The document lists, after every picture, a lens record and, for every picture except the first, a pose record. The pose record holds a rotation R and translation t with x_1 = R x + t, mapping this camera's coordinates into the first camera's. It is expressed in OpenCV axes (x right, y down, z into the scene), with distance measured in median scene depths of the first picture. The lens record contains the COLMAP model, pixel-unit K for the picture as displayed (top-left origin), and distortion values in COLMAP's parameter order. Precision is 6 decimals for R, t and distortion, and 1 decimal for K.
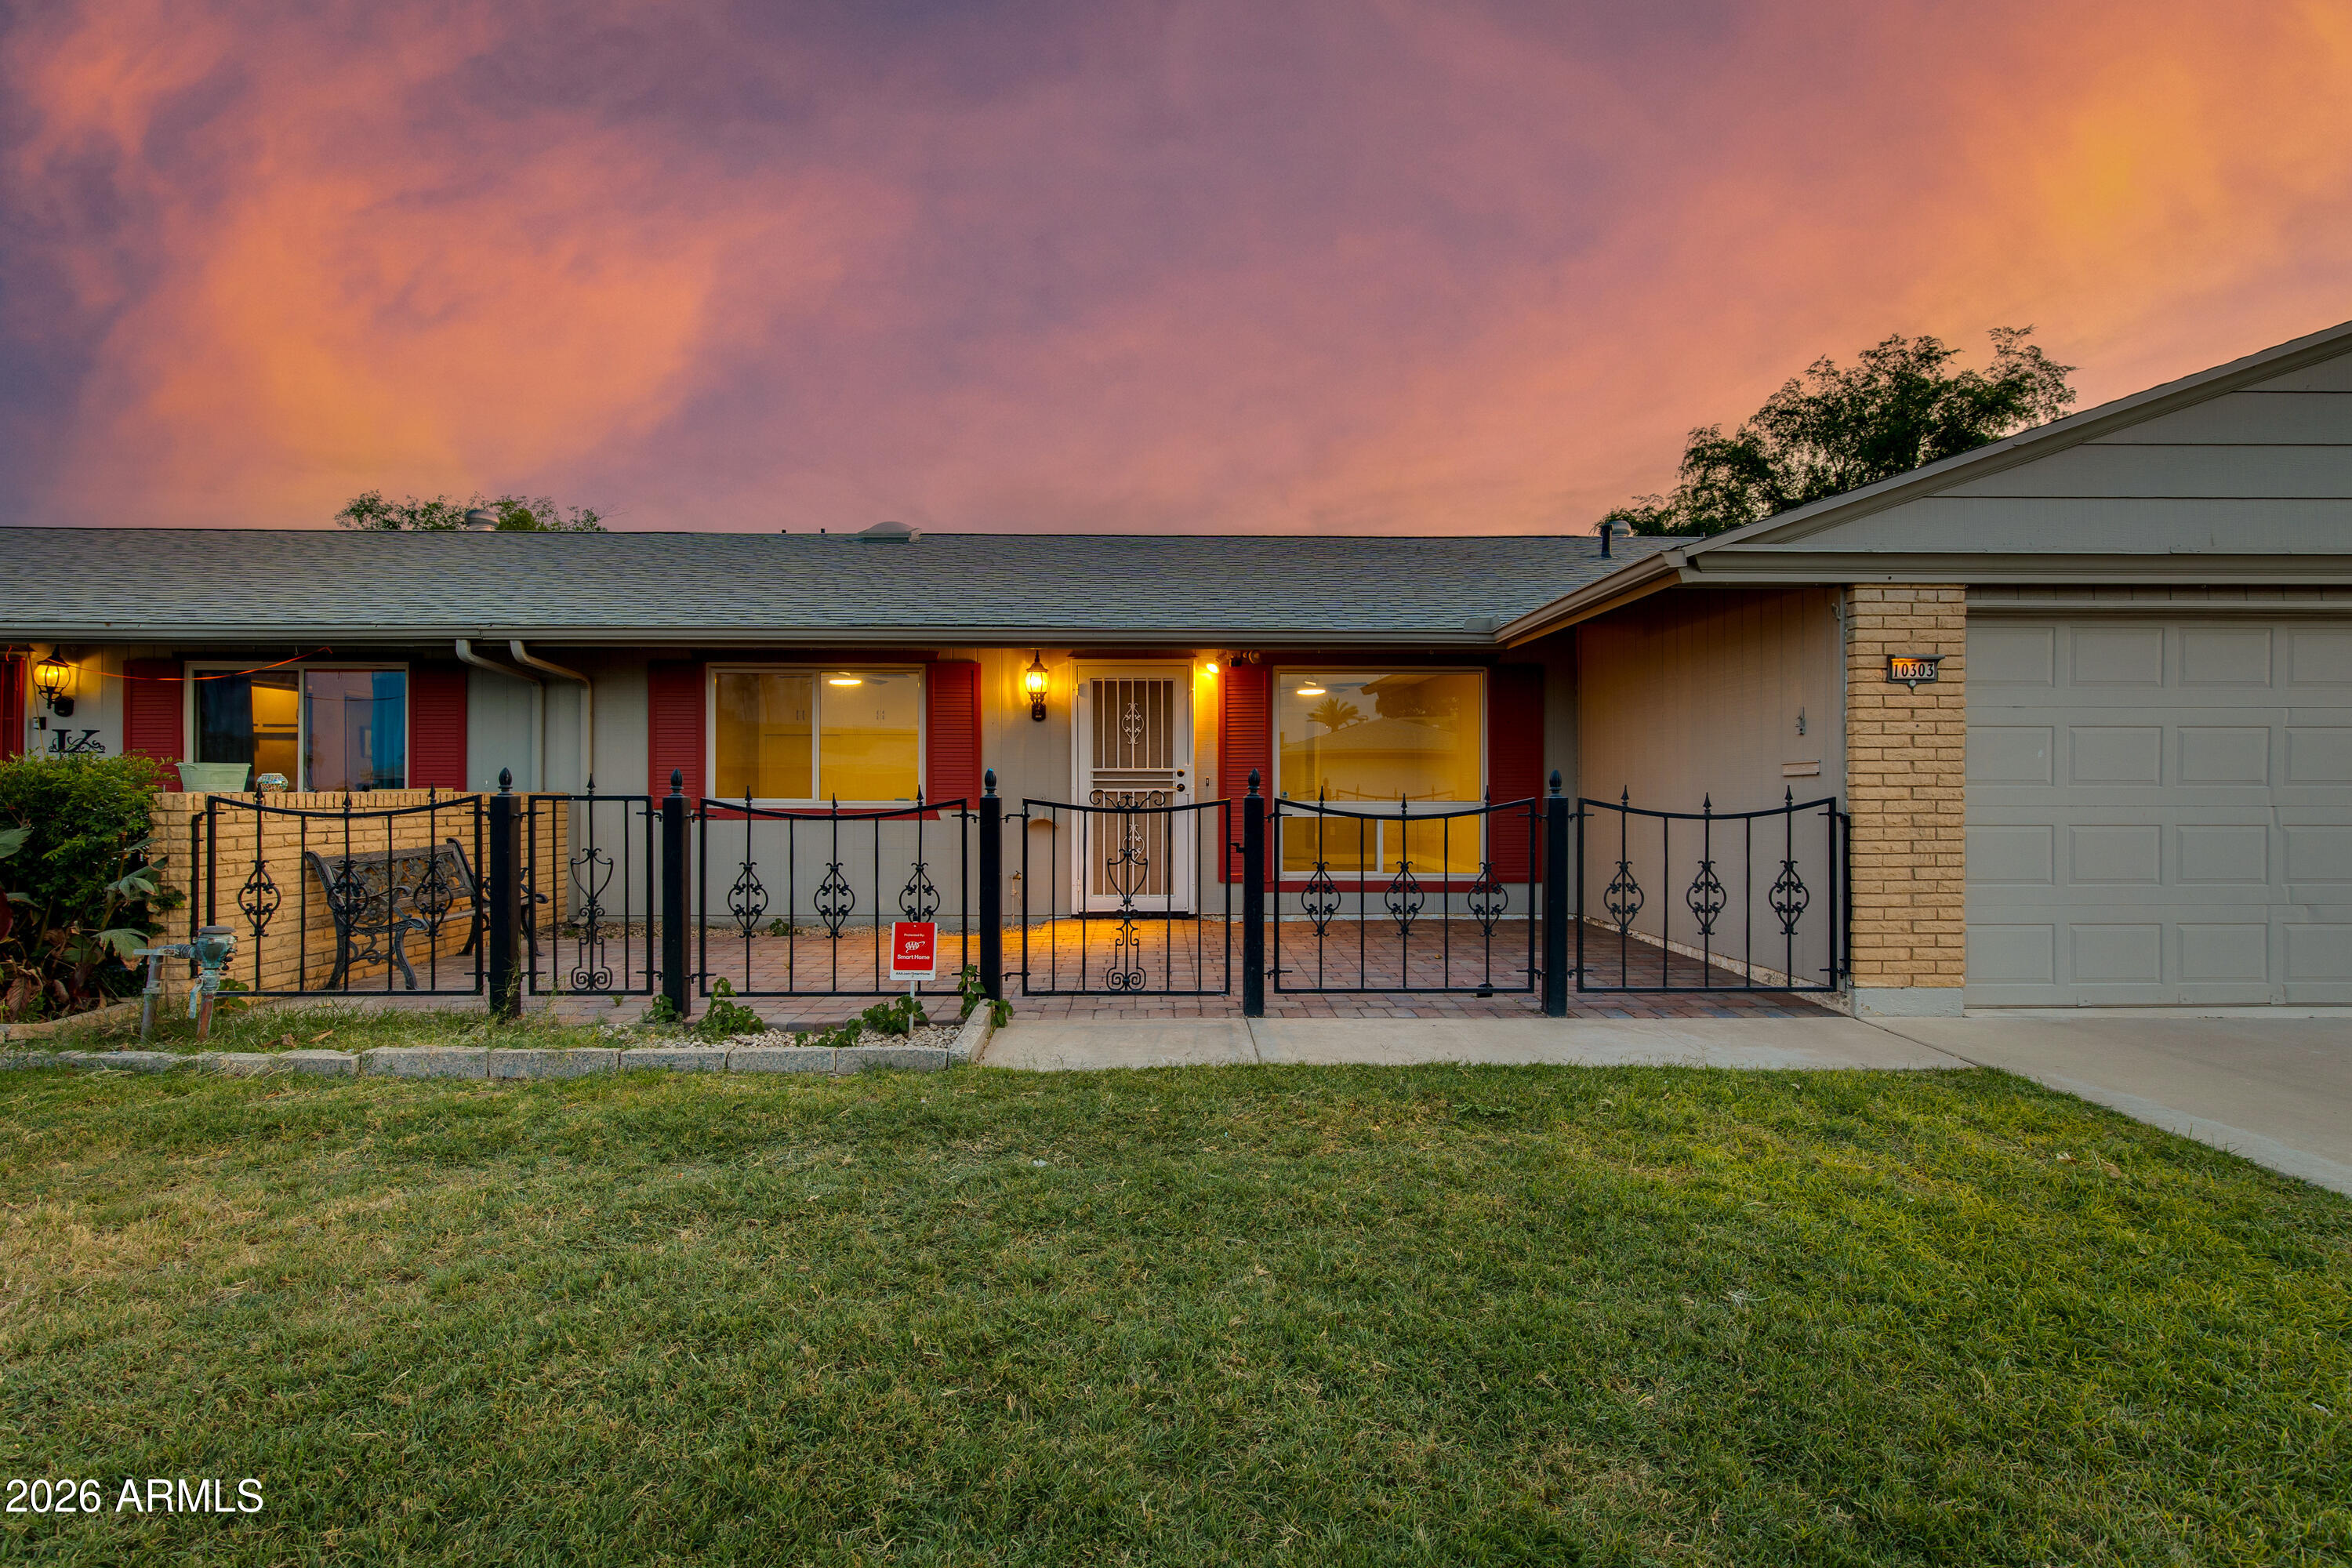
lens RADIAL K [[1121.3, 0, 1150.1], [0, 1121.3, 783.8], [0, 0, 1]] dist [0.005521, -0.000714]
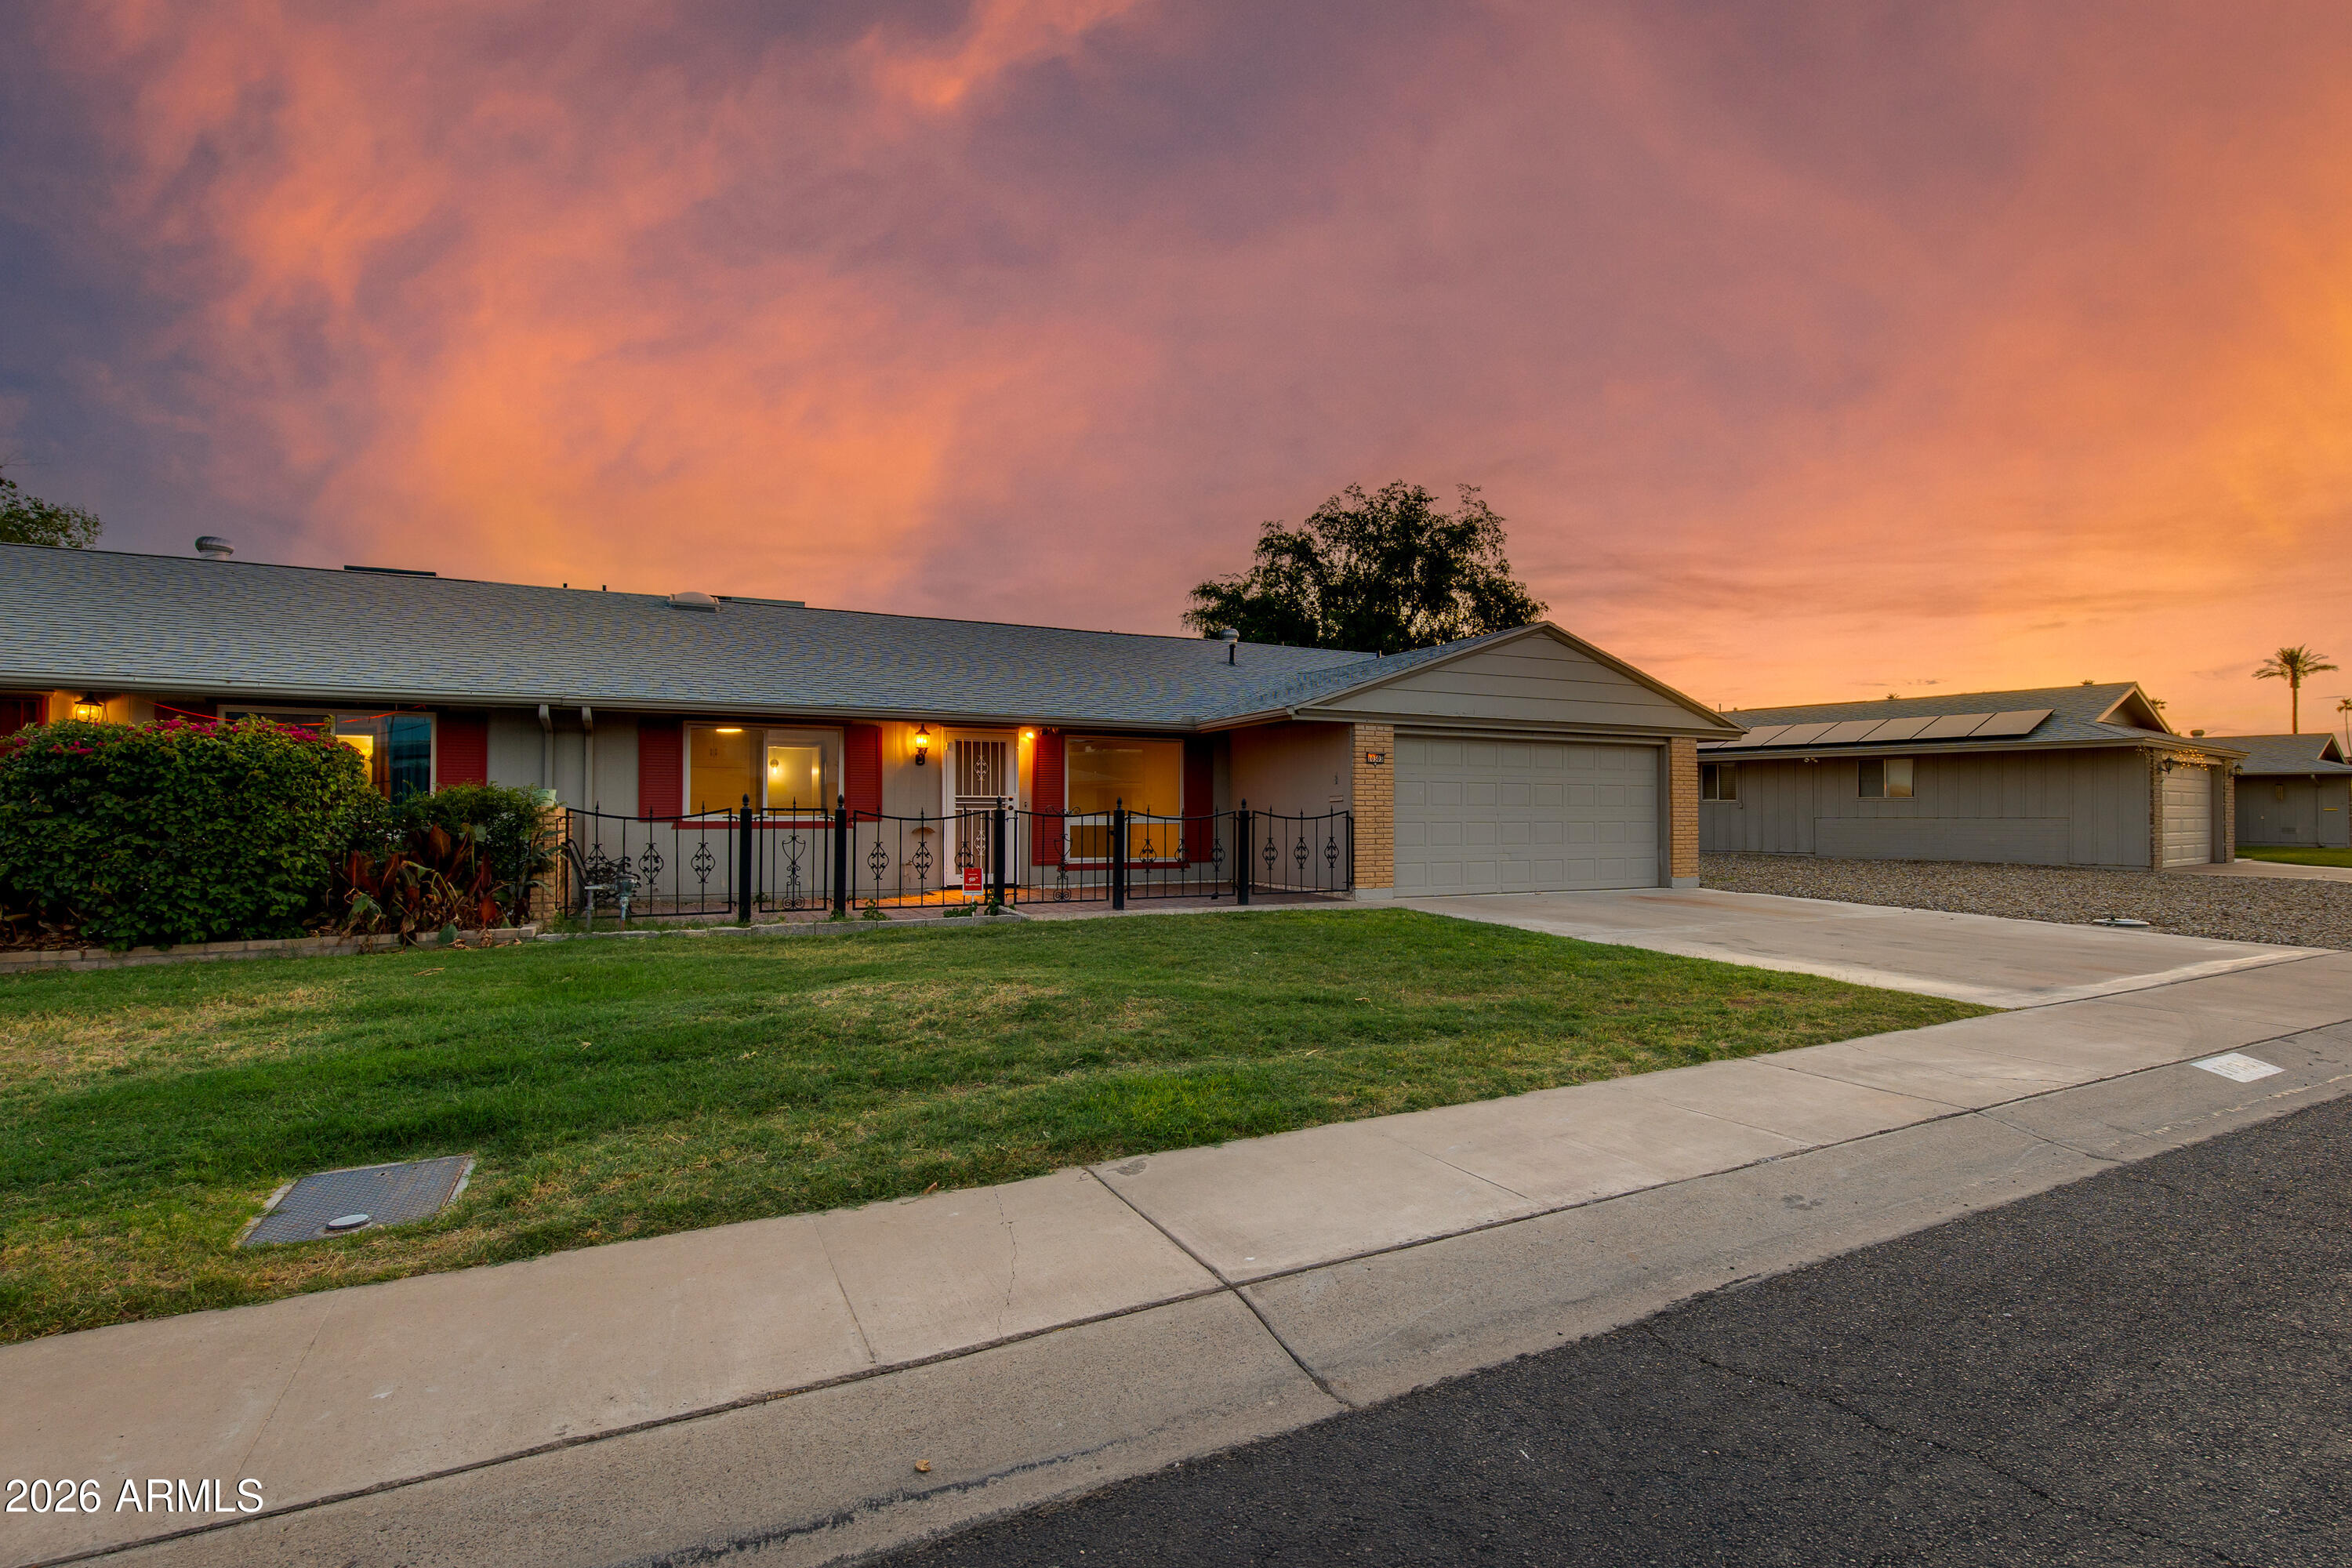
lens RADIAL K [[1121.3, 0, 1196.6], [0, 1121.3, 796.0], [0, 0, 1]] dist [0.005521, -0.000714]
pose [[0.922286, 0.006728, 0.386449, -0.356108], [-0.002436, 0.999930, -0.011595, 0.005413], [-0.386500, 0.009752, 0.922238, -0.627296]]
